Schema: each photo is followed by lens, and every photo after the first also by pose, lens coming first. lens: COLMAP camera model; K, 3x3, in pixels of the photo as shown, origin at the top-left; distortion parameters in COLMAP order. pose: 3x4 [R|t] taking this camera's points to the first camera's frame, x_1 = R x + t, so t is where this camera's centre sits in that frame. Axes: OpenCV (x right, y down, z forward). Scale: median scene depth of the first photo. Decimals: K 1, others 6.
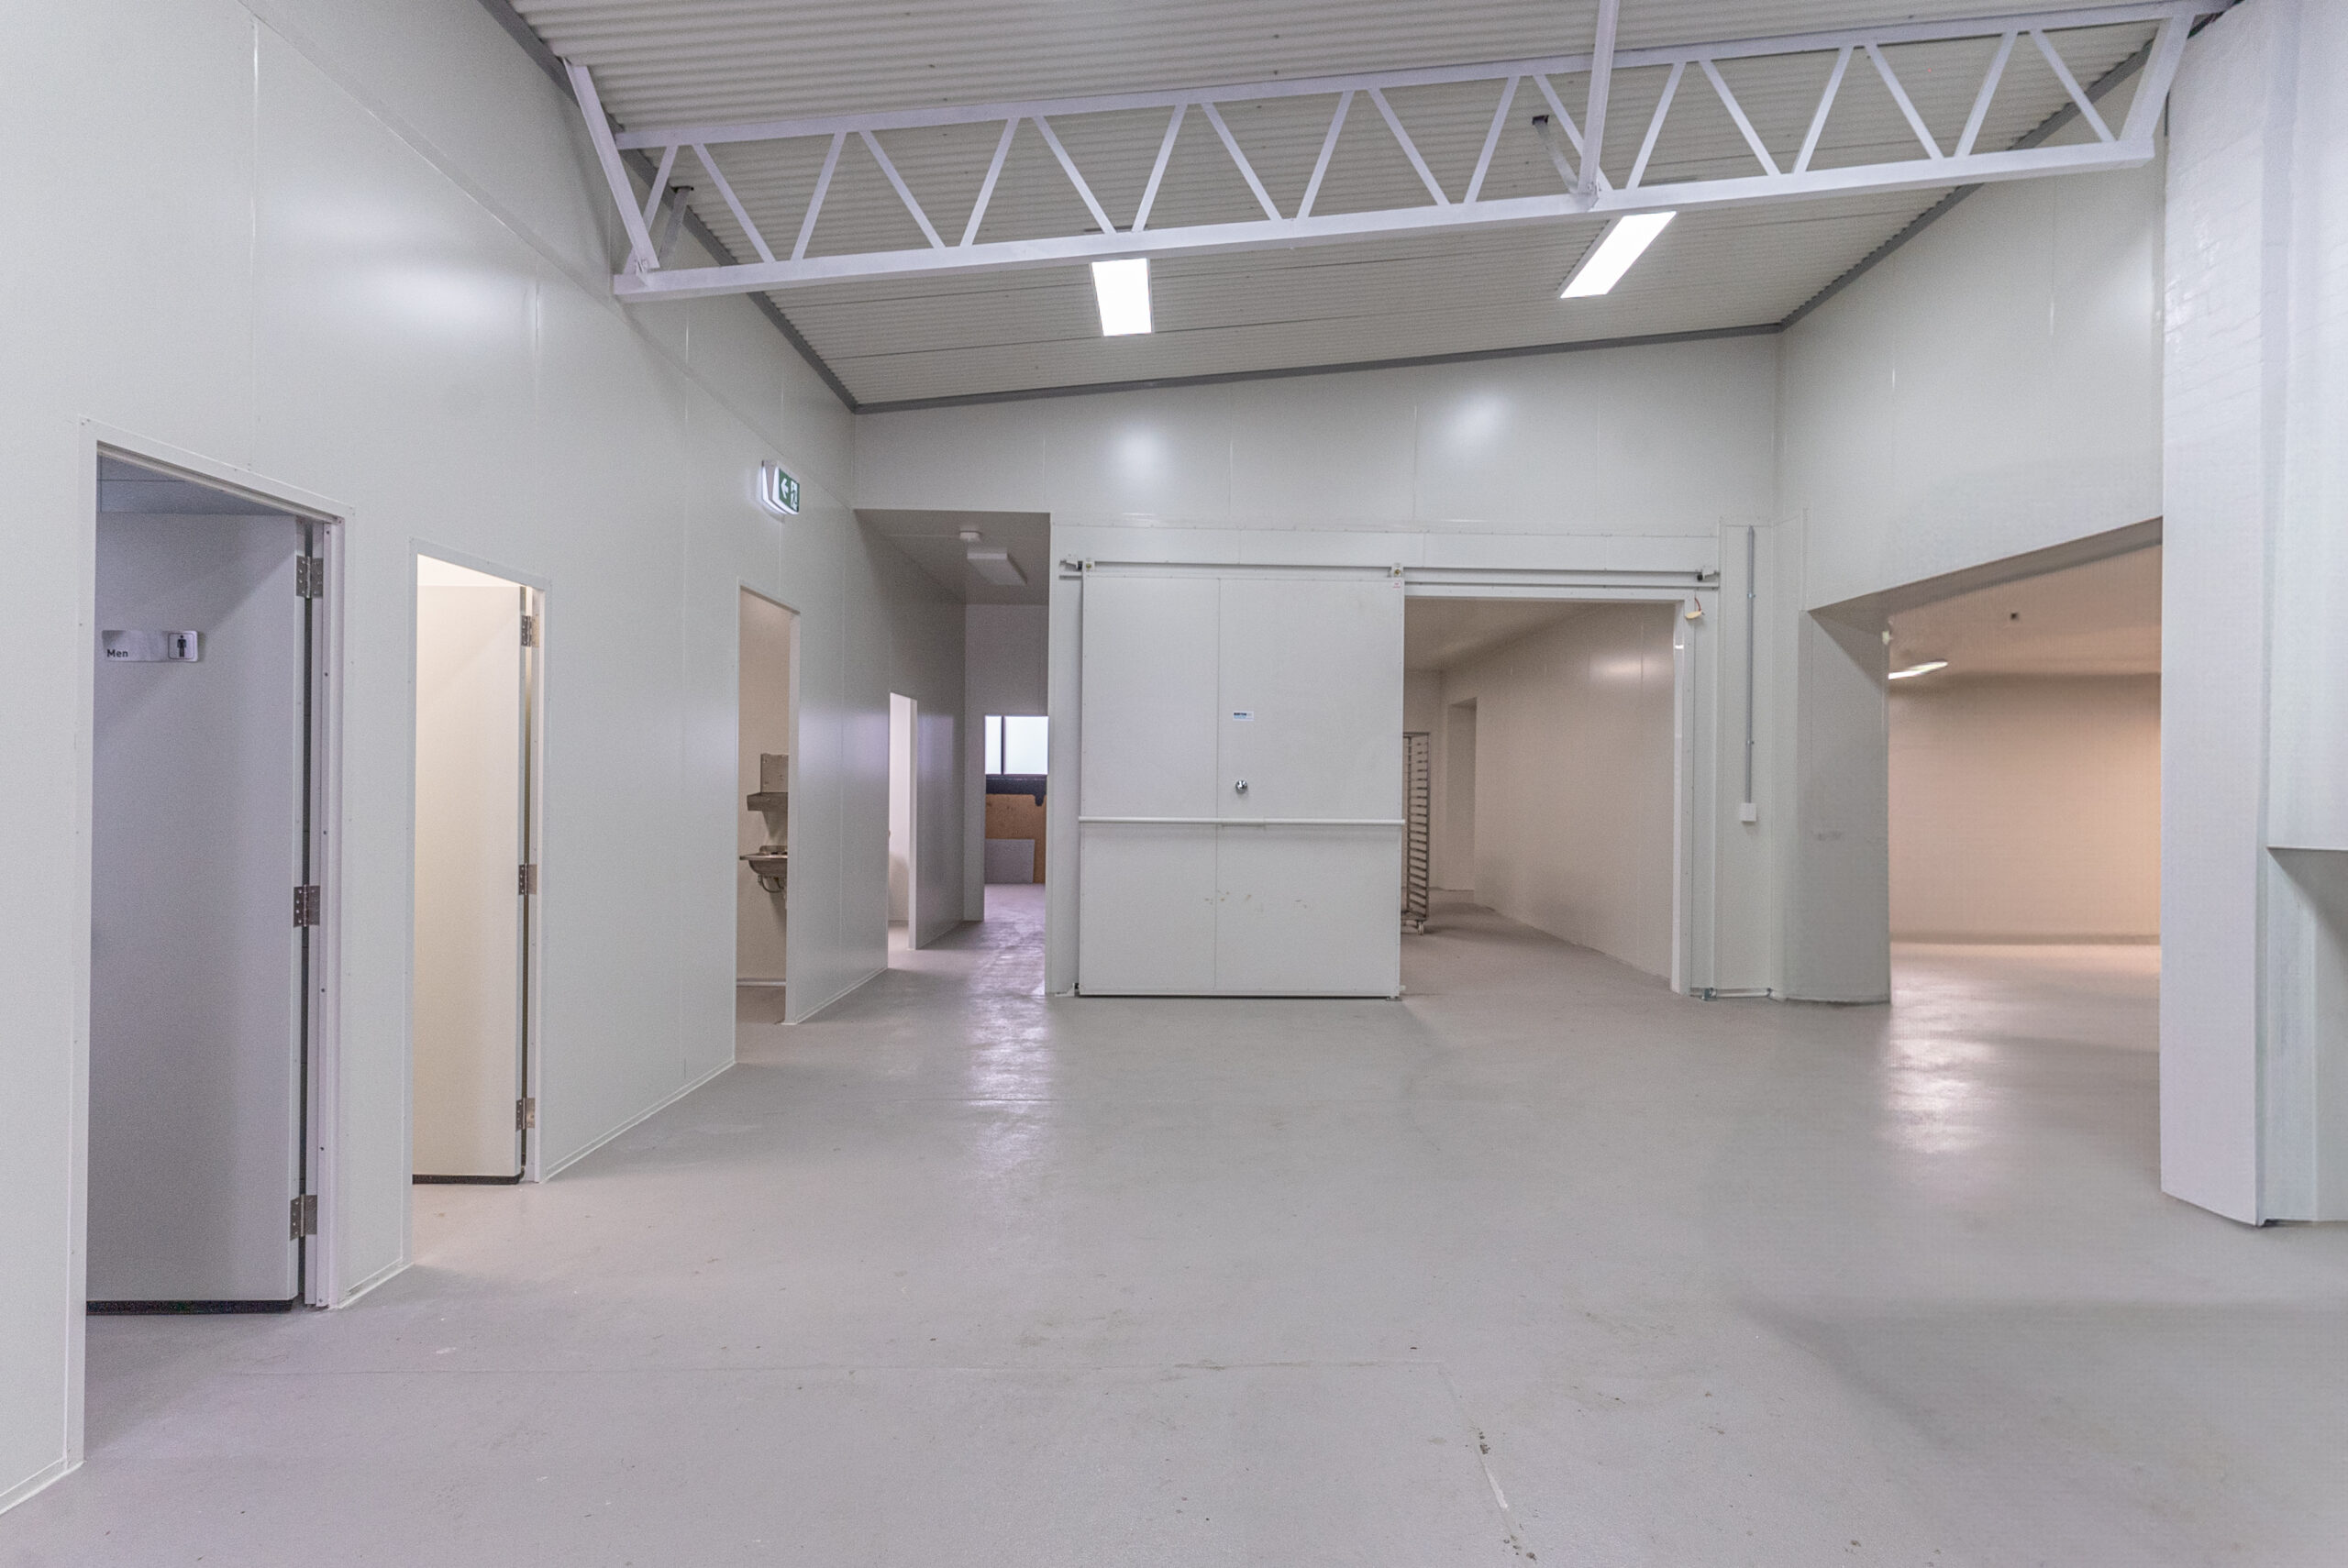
lens RADIAL K [[1192.6, 0, 1226.4], [0, 1192.6, 788.6], [0, 0, 1]] dist [0.003240, 0.000611]
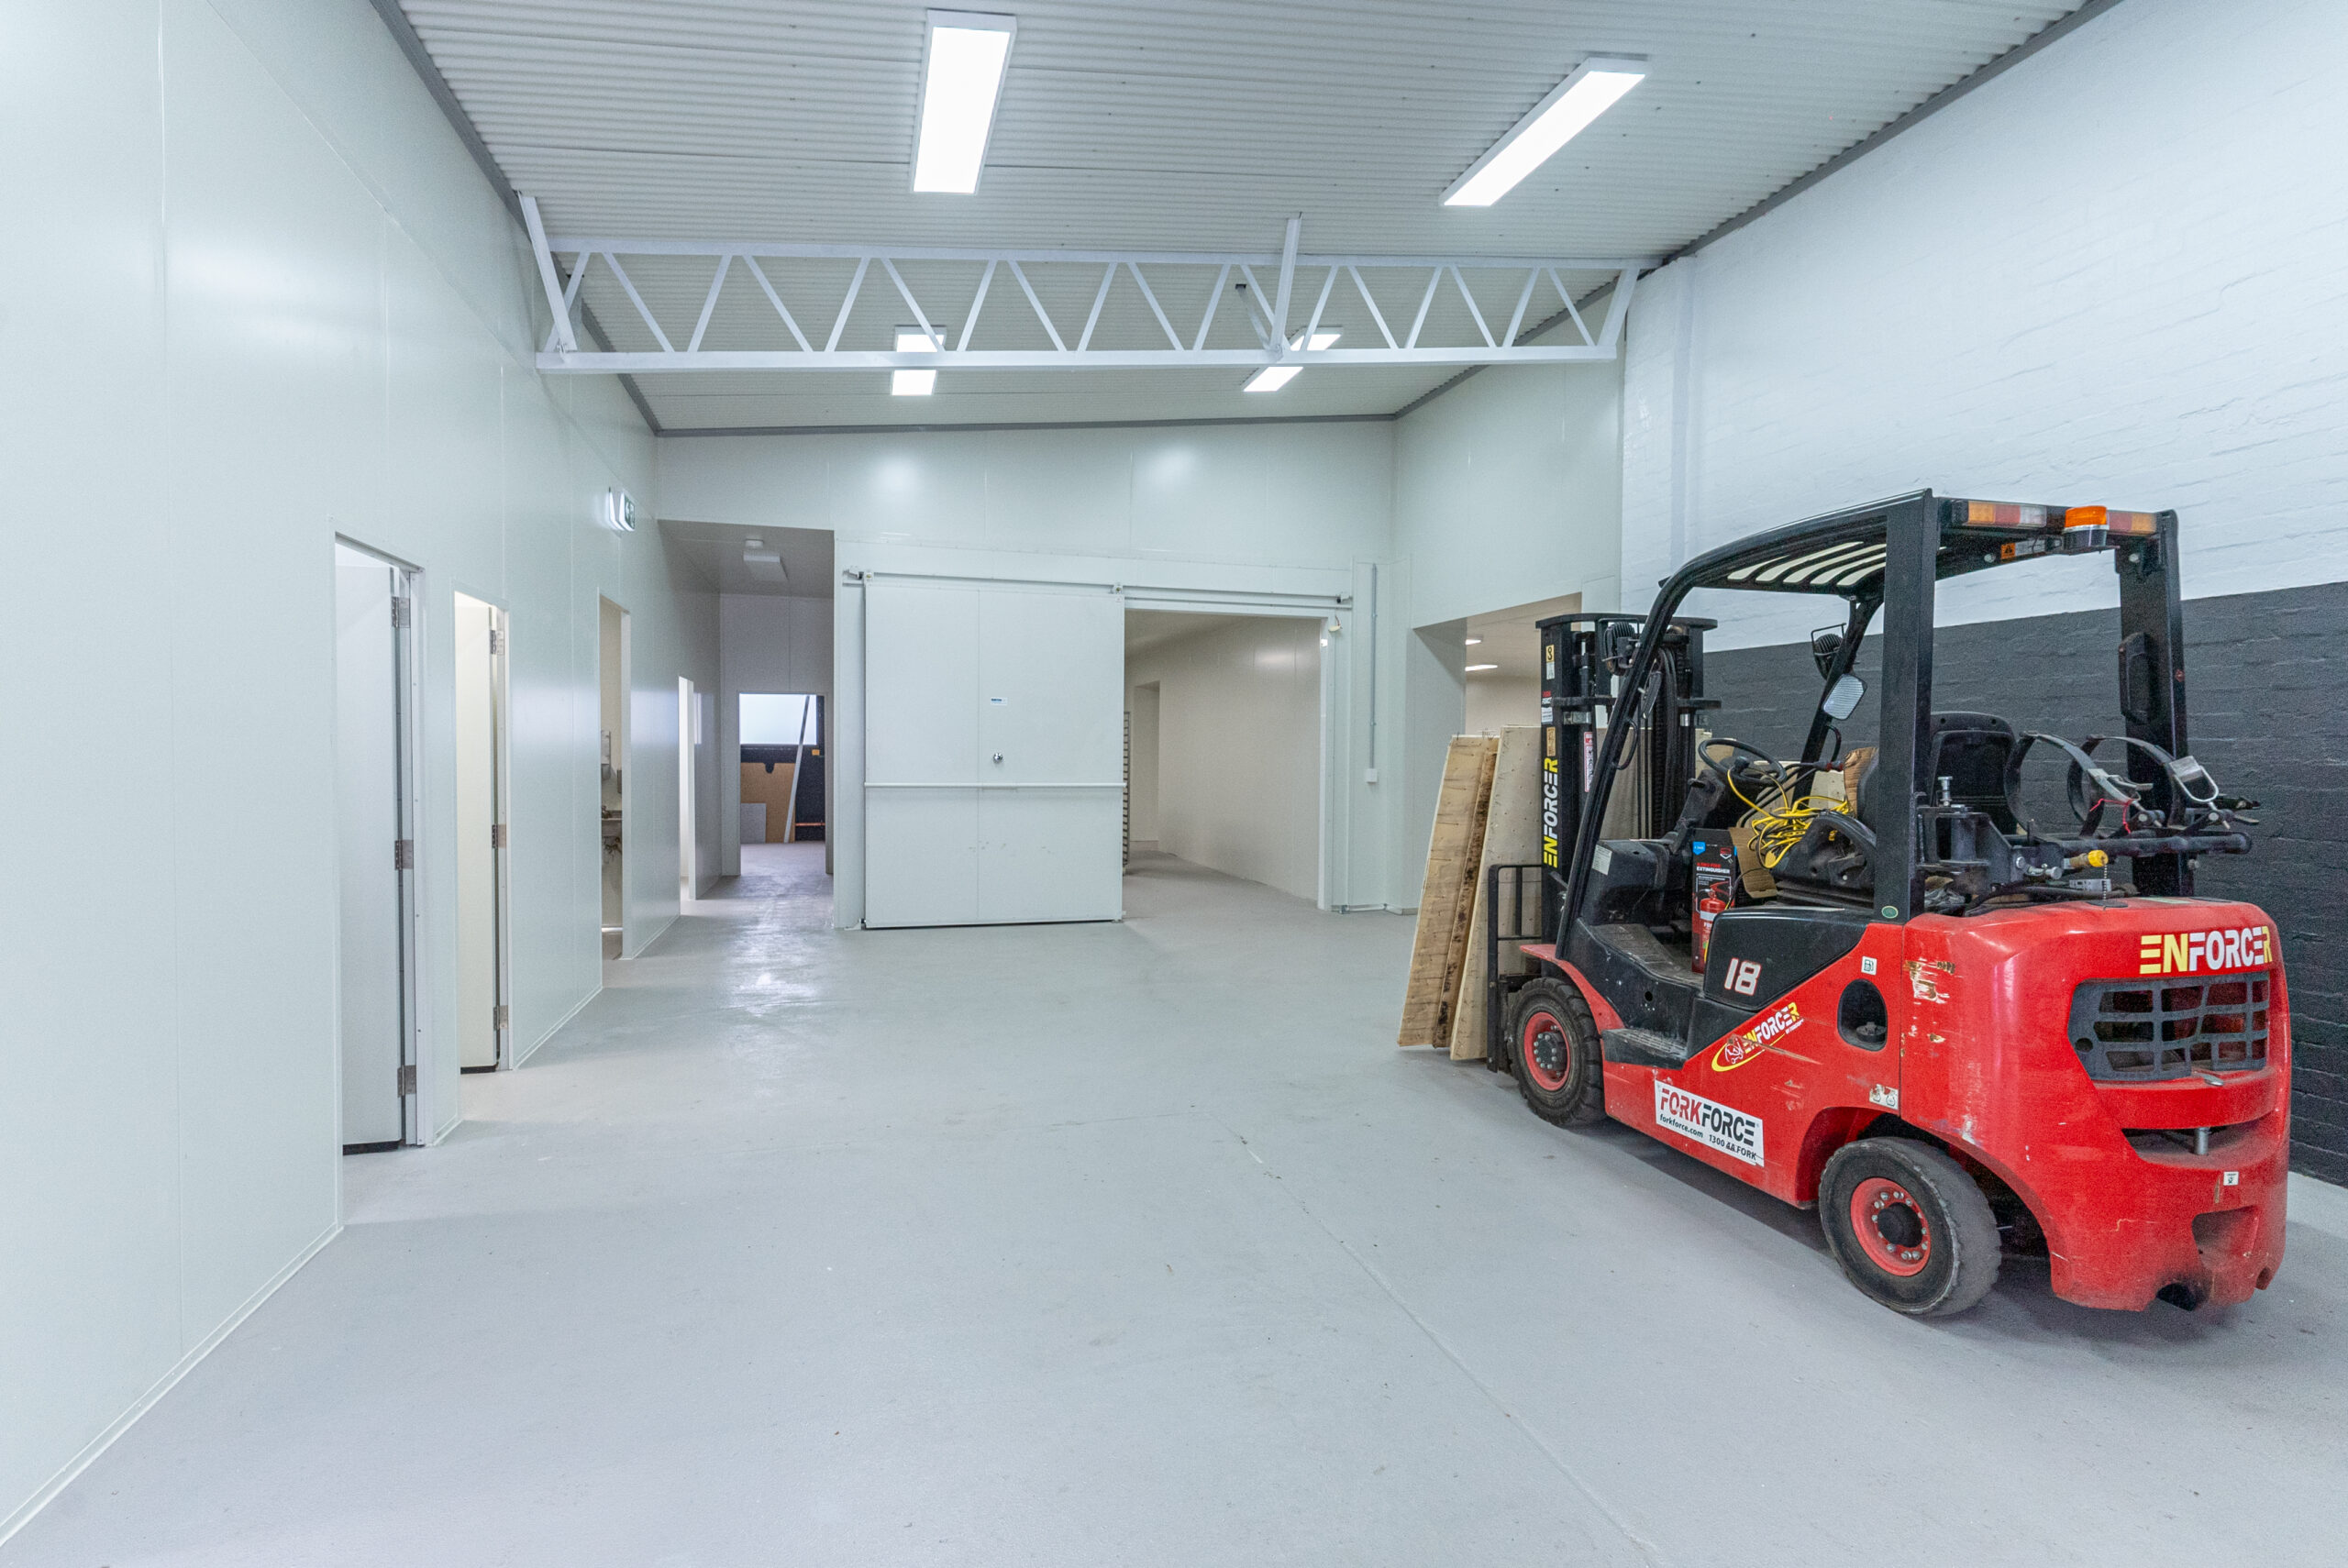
lens RADIAL K [[1112.0, 0, 1174.0], [0, 1112.0, 784.0], [0, 0, 1]] dist [0.002430, 0.000630]
pose [[0.970239, -0.008904, 0.241986, -0.092135], [0.002121, 0.999598, 0.028279, -0.006674], [-0.242141, -0.026924, 0.969867, -0.182632]]
